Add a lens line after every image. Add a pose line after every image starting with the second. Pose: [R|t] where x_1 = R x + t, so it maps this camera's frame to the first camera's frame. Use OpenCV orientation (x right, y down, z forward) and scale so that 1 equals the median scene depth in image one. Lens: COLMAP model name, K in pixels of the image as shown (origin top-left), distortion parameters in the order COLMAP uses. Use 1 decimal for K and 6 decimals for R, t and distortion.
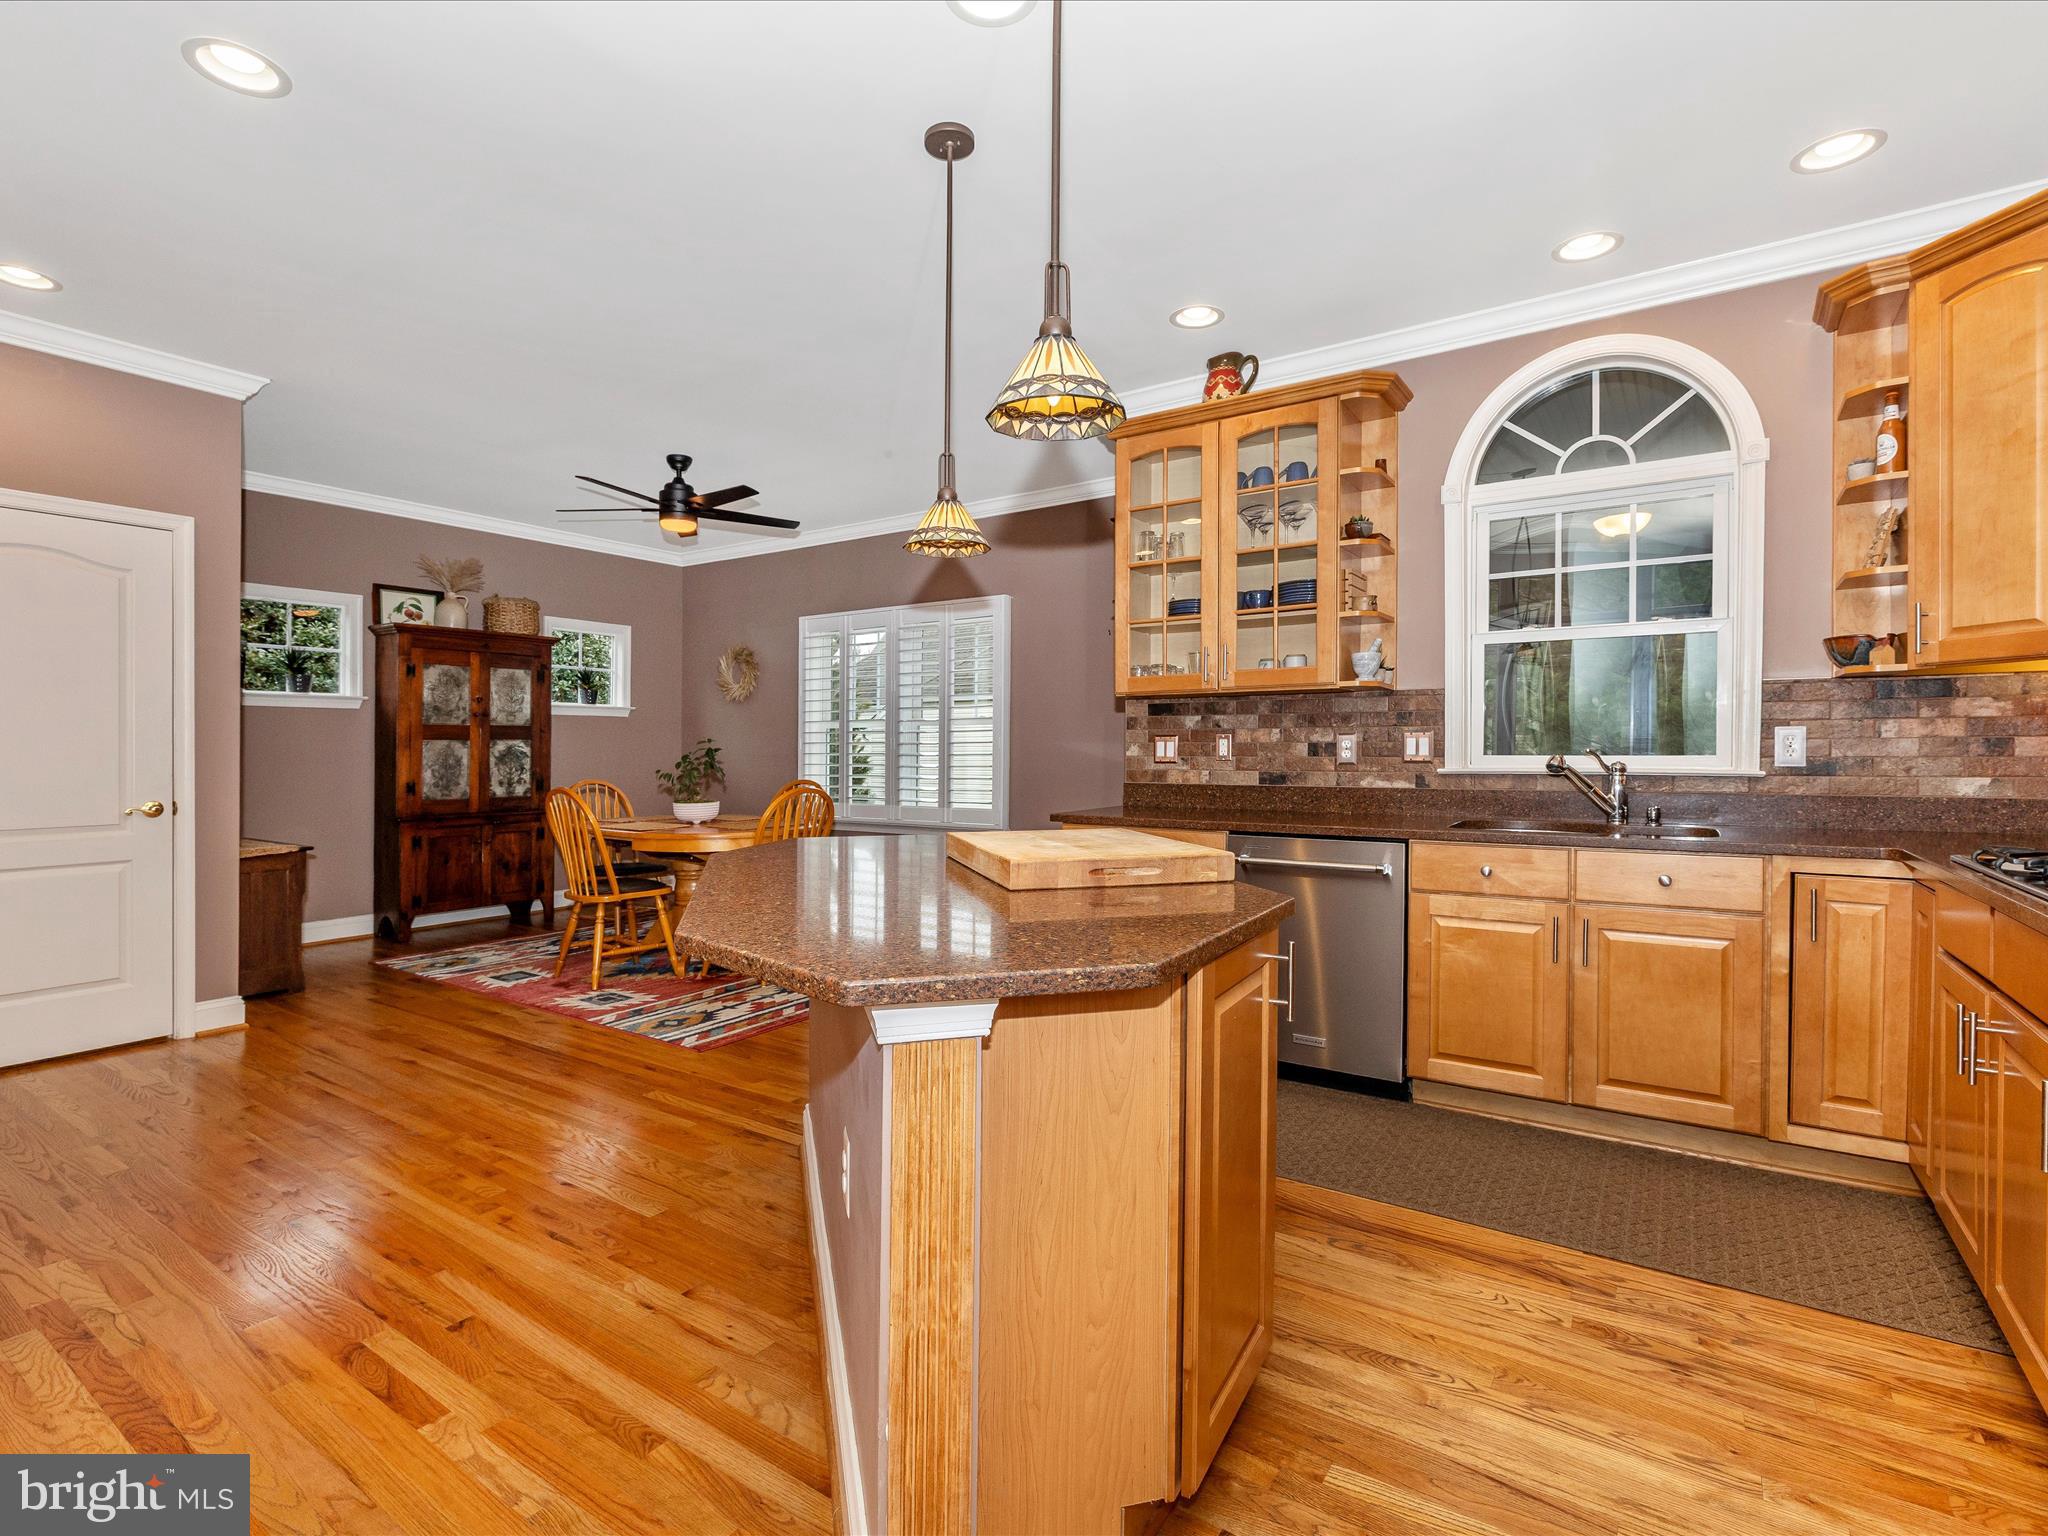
lens RADIAL K [[961.1, 0, 1023.7], [0, 961.1, 754.2], [0, 0, 1]] dist [0.002353, -0.000740]
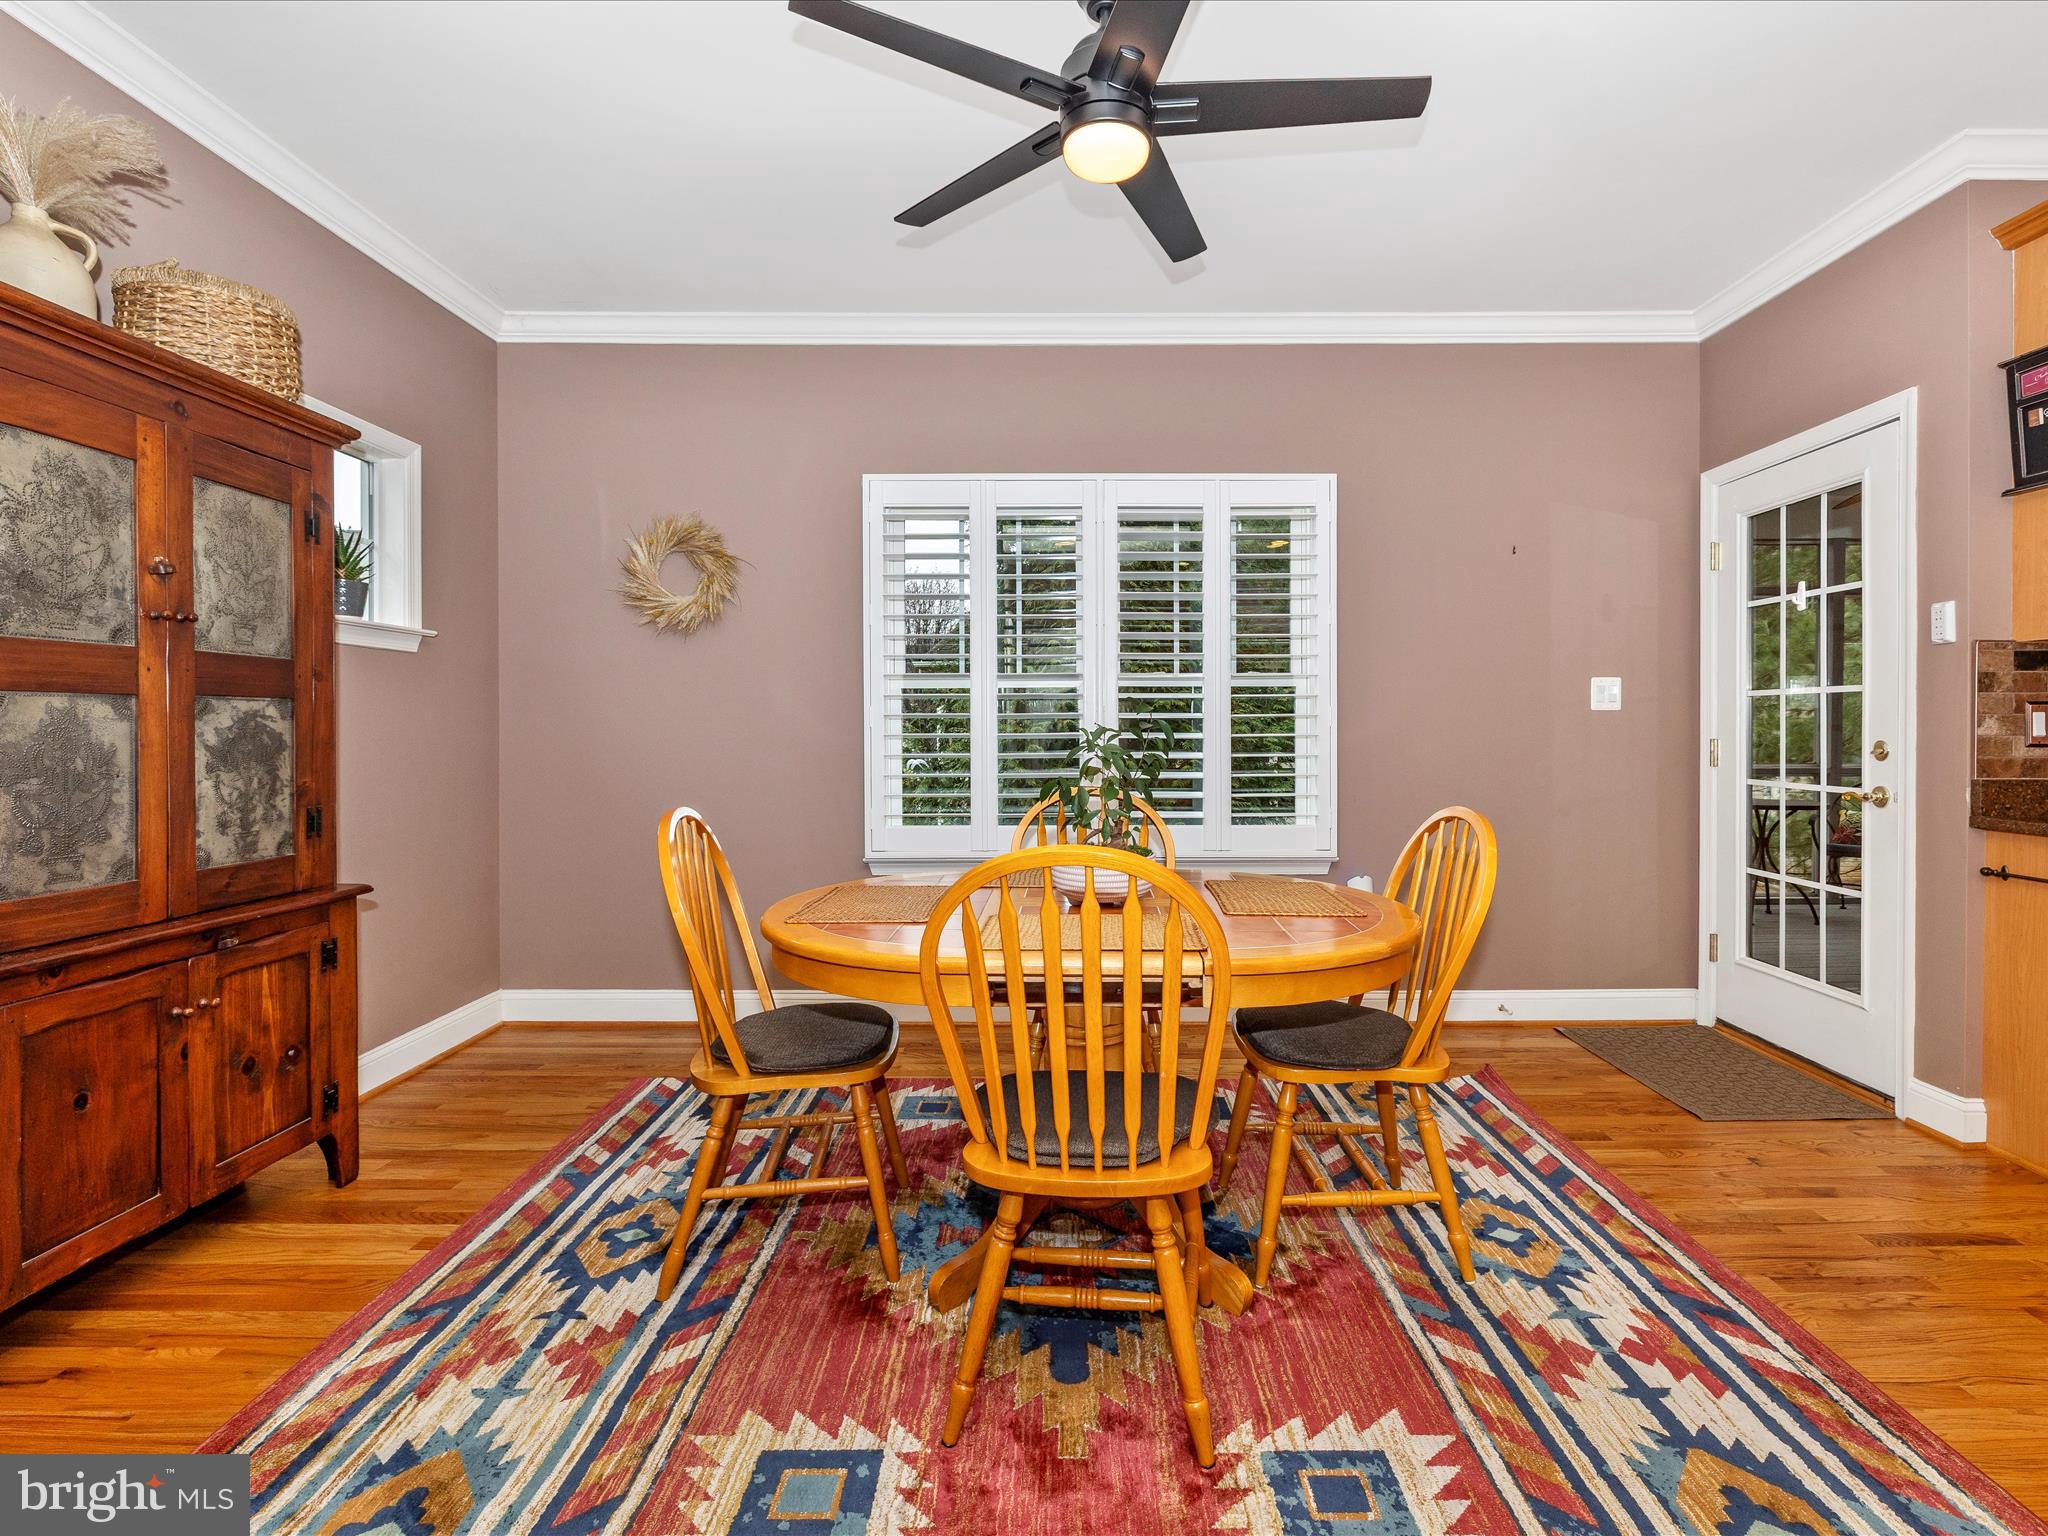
lens RADIAL K [[974.4, 0, 1049.5], [0, 974.4, 745.3], [0, 0, 1]] dist [0.001960, 0.000368]
pose [[0.831986, -0.009372, 0.554718, -0.495592], [0.003568, 0.999927, 0.011543, -0.000883], [-0.554785, -0.007624, 0.831959, 0.557261]]
